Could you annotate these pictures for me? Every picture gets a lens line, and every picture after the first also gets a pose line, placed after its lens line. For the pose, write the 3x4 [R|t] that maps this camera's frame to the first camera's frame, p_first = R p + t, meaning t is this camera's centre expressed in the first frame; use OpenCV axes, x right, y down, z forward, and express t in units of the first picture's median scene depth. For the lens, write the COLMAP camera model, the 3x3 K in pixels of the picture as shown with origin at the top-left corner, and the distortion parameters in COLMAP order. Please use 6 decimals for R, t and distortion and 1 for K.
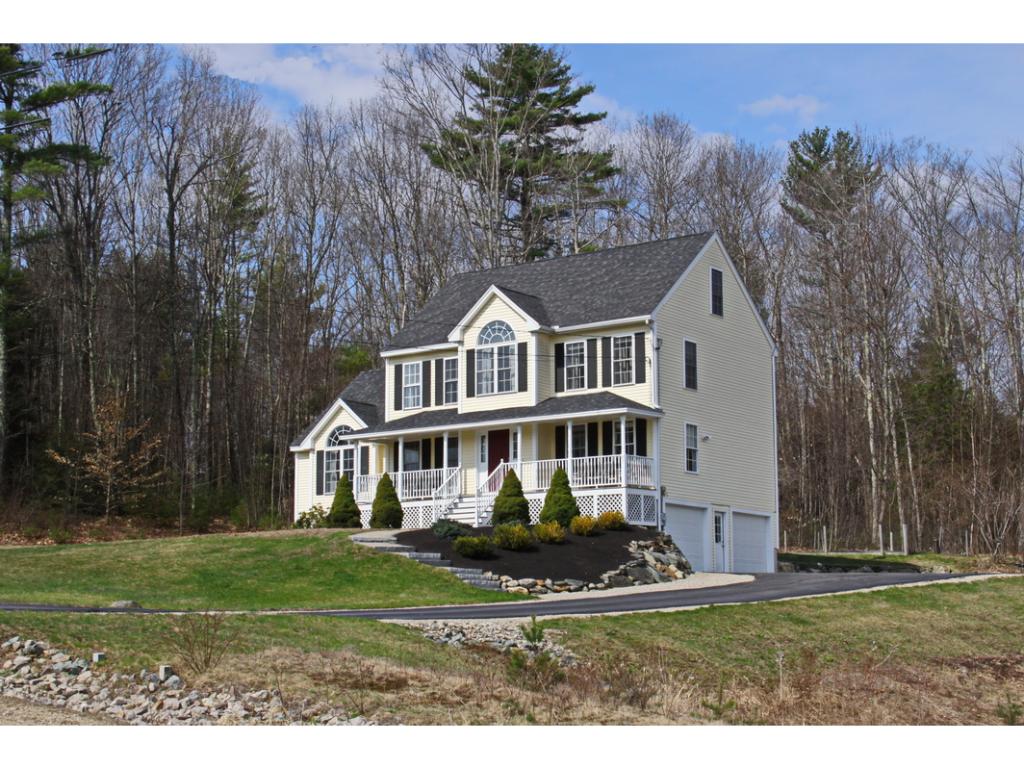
lens RADIAL K [[1700.8, 0, 511.3], [0, 1700.8, 383.1], [0, 0, 1]] dist [0.018672, 0.000000]
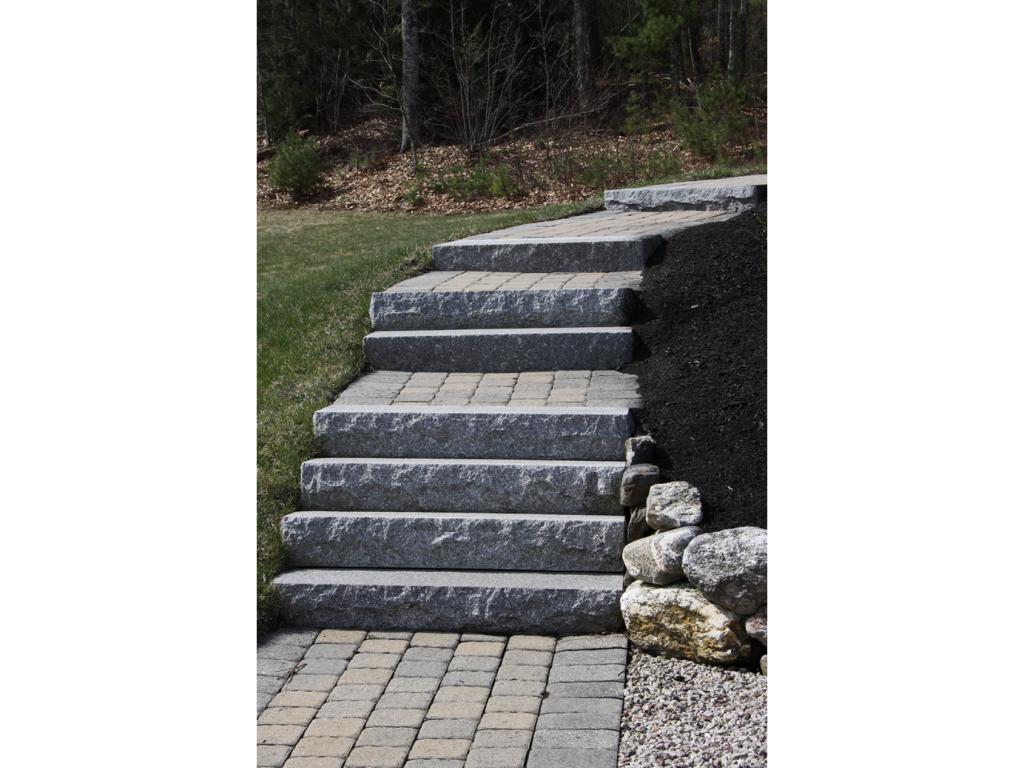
lens RADIAL K [[1707.6, 0, 511.9], [0, 1707.6, 381.1], [0, 0, 1]] dist [0.127800, 0.000000]
pose [[0.583080, 0.064776, -0.809828, 0.083742], [0.124581, 0.977897, 0.167918, 0.067100], [0.802806, -0.198799, 0.562122, 0.761825]]
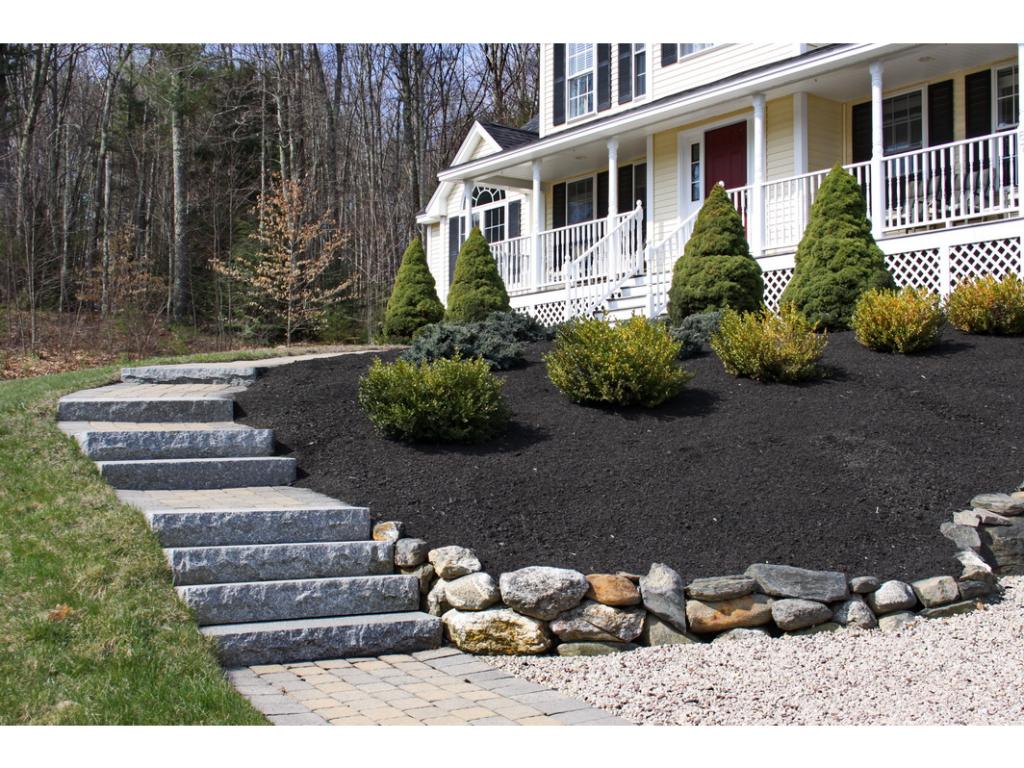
lens RADIAL K [[1257.5, 0, 511.5], [0, 1257.5, 388.5], [0, 0, 1]] dist [-0.022439, 0.000000]
pose [[0.954239, -0.008625, -0.298920, 0.041326], [0.041340, 0.993791, 0.103295, 0.065580], [0.296174, -0.110925, 0.948671, 0.716170]]
